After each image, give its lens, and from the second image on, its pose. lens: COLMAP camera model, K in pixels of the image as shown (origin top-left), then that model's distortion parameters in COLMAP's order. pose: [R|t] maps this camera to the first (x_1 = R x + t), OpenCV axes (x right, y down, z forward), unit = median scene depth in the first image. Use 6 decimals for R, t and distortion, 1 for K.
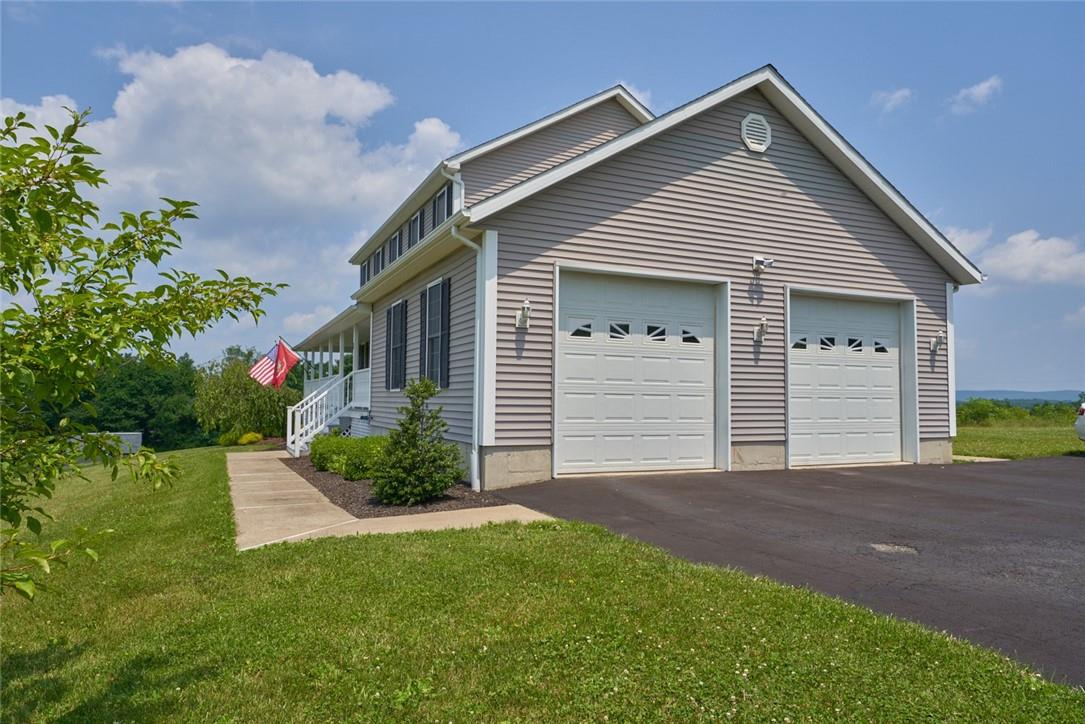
lens RADIAL K [[699.1, 0, 542.3], [0, 699.1, 362.7], [0, 0, 1]] dist [0.013436, -0.001482]
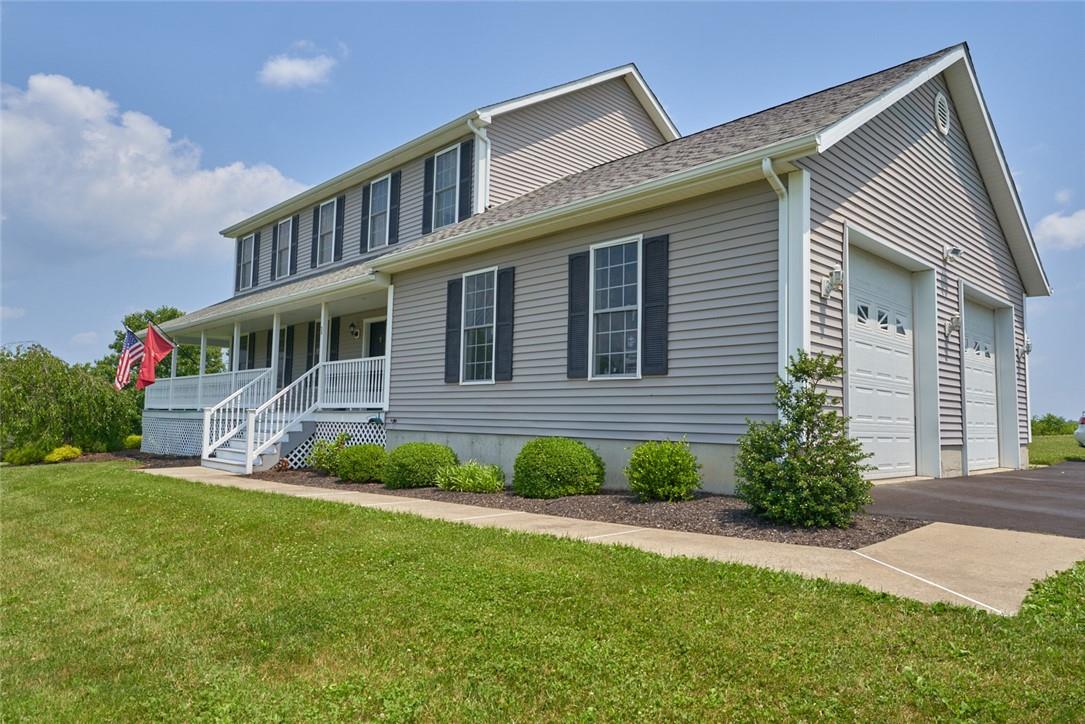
lens RADIAL K [[699.1, 0, 531.2], [0, 699.1, 367.2], [0, 0, 1]] dist [0.013436, -0.001482]
pose [[0.941449, 0.038401, 0.334962, -0.352198], [-0.031316, 0.999157, -0.026530, 0.034536], [-0.335698, 0.014487, 0.941858, 0.211801]]
